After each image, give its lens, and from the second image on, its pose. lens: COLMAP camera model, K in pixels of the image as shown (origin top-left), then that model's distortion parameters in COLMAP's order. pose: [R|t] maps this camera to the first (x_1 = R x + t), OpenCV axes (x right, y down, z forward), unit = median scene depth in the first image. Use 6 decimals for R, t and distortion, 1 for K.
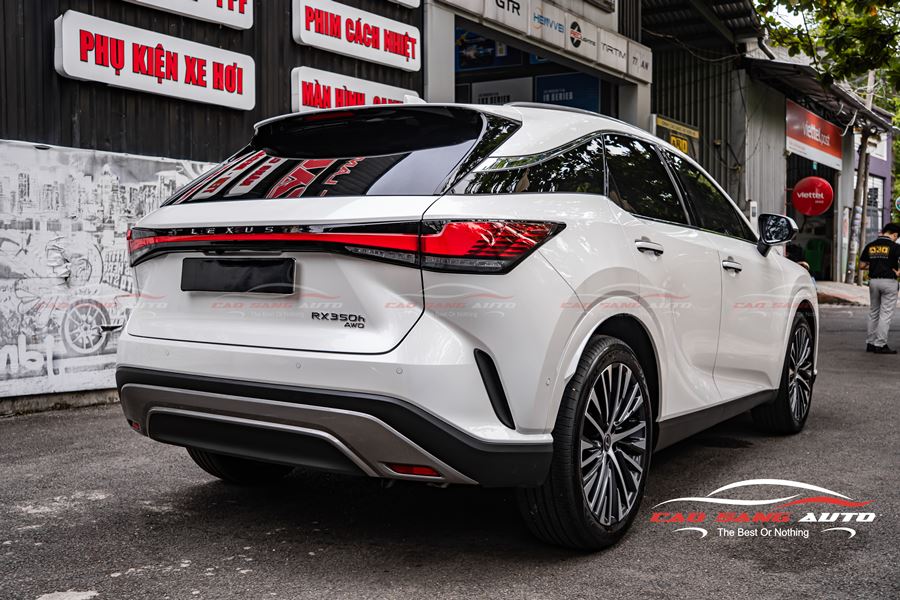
lens RADIAL K [[876.3, 0, 447.4], [0, 876.3, 301.3], [0, 0, 1]] dist [-0.078343, 0.000000]
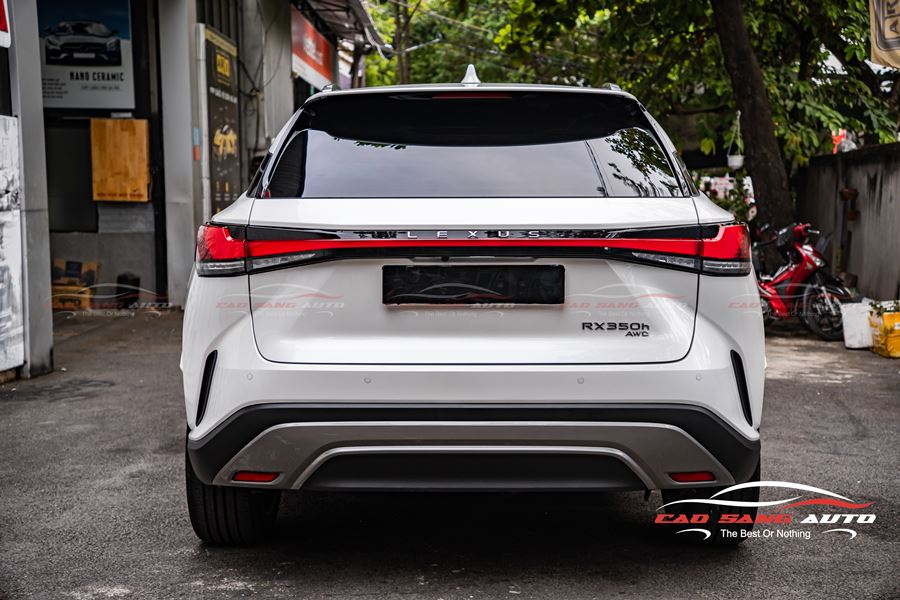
lens RADIAL K [[1174.6, 0, 449.3], [0, 1174.6, 296.8], [0, 0, 1]] dist [0.163425, 0.000000]
pose [[0.859004, -0.044728, 0.510011, -0.829820], [0.031606, 0.998909, 0.034372, -0.056779], [-0.510992, -0.013406, 0.859481, -0.008182]]
